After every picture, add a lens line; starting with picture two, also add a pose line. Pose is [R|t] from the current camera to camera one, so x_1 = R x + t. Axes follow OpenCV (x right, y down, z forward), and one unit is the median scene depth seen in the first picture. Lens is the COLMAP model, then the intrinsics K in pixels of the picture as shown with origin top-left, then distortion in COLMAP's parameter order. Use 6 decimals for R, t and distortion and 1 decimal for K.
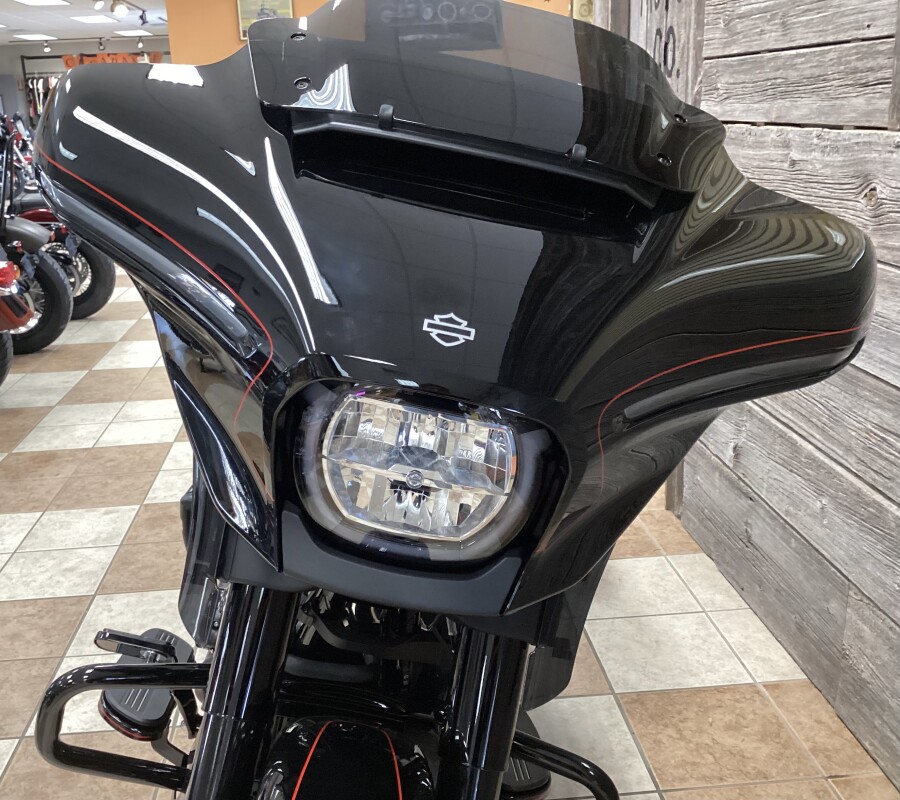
lens RADIAL K [[927.5, 0, 409.1], [0, 927.5, 399.7], [0, 0, 1]] dist [0.006285, -0.043779]
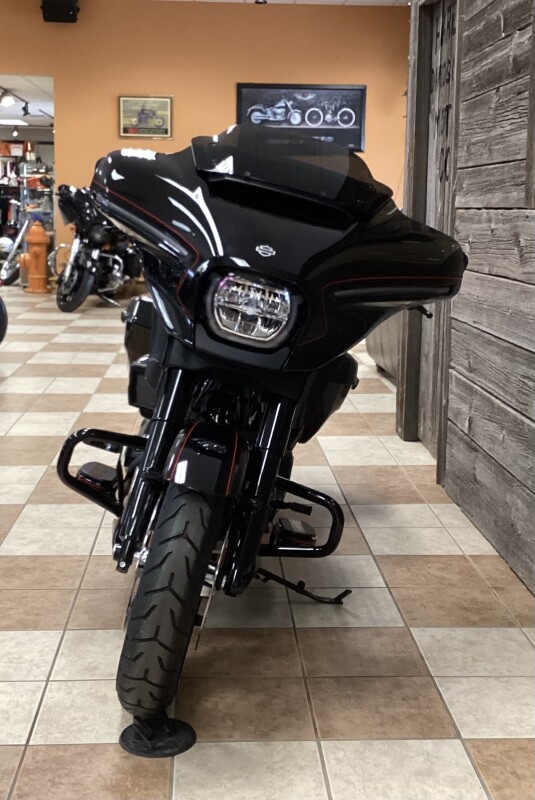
lens RADIAL K [[1132.9, 0, 267.5], [0, 1132.9, 400.0], [0, 0, 1]] dist [-0.288137, 1.679673]
pose [[0.998463, 0.055411, 0.000697, 0.029521], [-0.054745, 0.988267, -0.142585, 0.343829], [-0.008590, 0.142328, 0.989782, -0.914288]]
